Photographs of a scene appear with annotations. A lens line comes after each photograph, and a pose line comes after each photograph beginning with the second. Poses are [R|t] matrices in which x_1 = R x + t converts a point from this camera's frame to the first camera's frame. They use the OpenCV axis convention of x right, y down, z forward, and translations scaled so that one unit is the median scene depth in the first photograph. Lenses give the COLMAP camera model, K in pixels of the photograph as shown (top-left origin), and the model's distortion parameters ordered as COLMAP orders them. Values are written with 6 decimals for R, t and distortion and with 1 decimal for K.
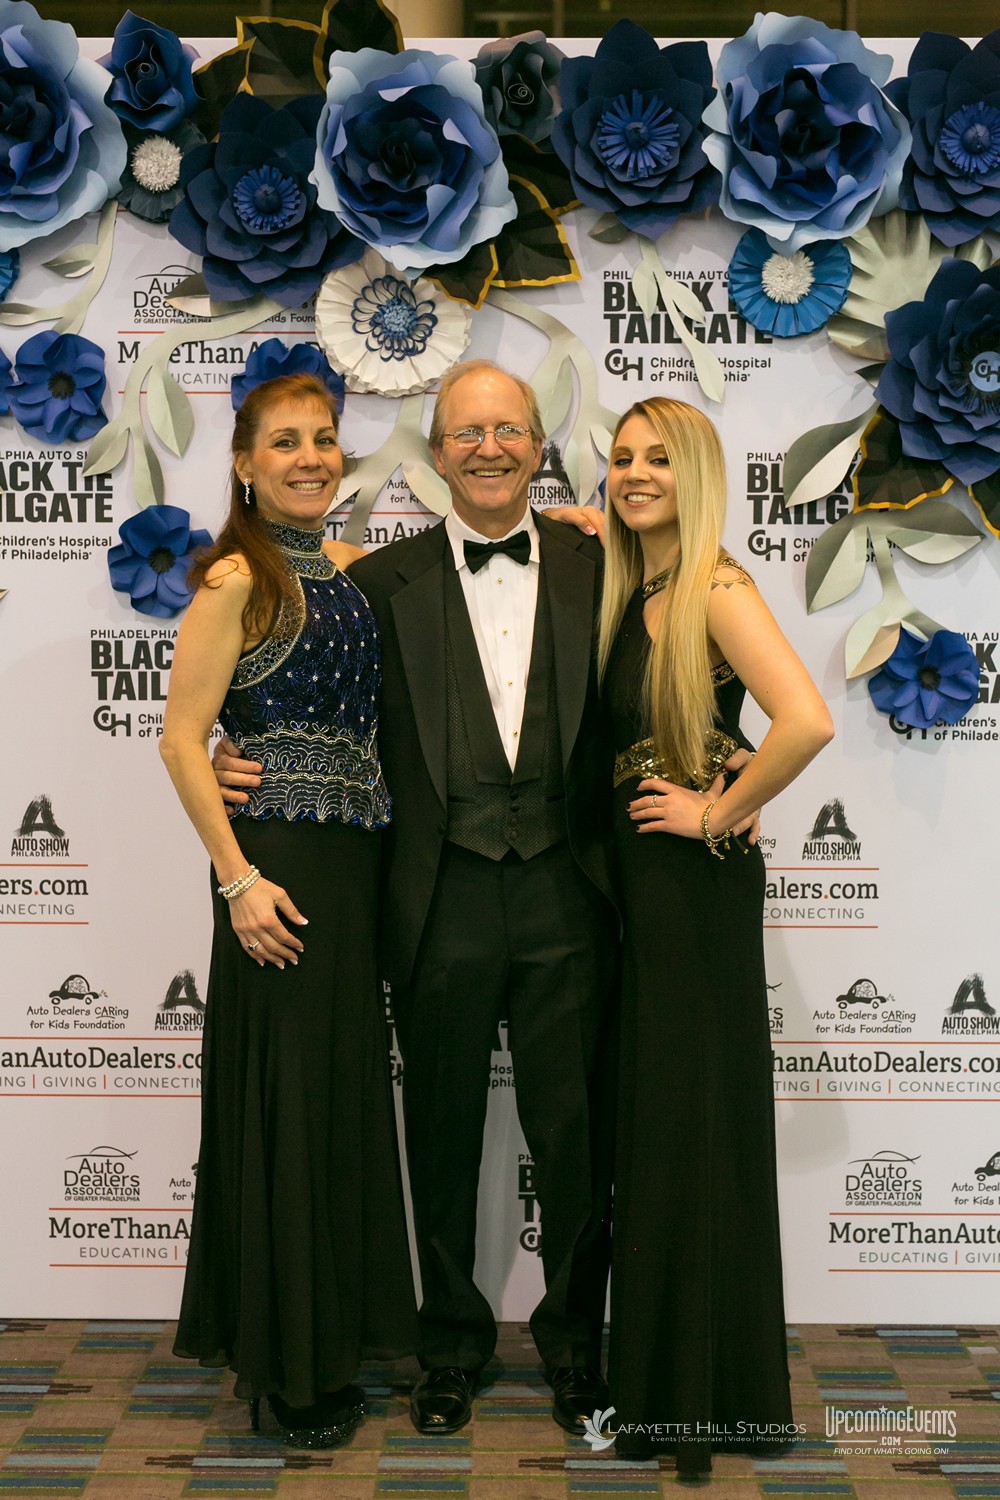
lens RADIAL K [[2114.7, 0, 493.0], [0, 2114.7, 755.2], [0, 0, 1]] dist [0.007708, 0.048350]
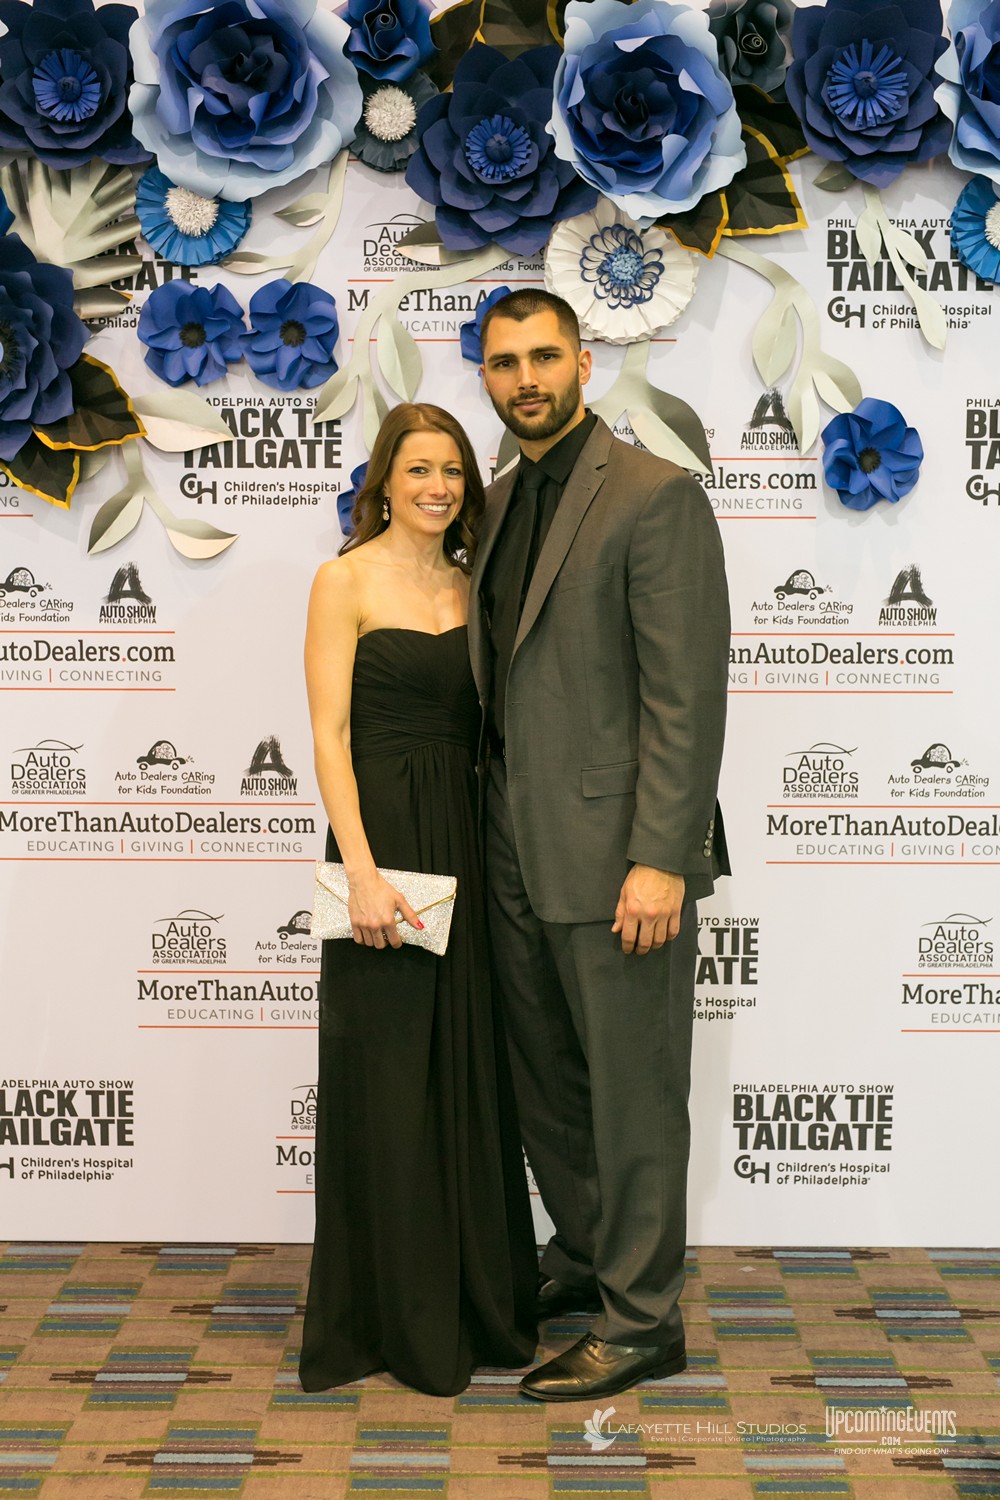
lens RADIAL K [[2114.7, 0, 493.0], [0, 2114.7, 755.2], [0, 0, 1]] dist [0.007708, 0.048350]
pose [[0.999999, -0.000773, 0.001302, -0.109752], [0.000730, 0.999473, 0.032468, -0.004951], [-0.001326, -0.032467, 0.999472, -0.023087]]
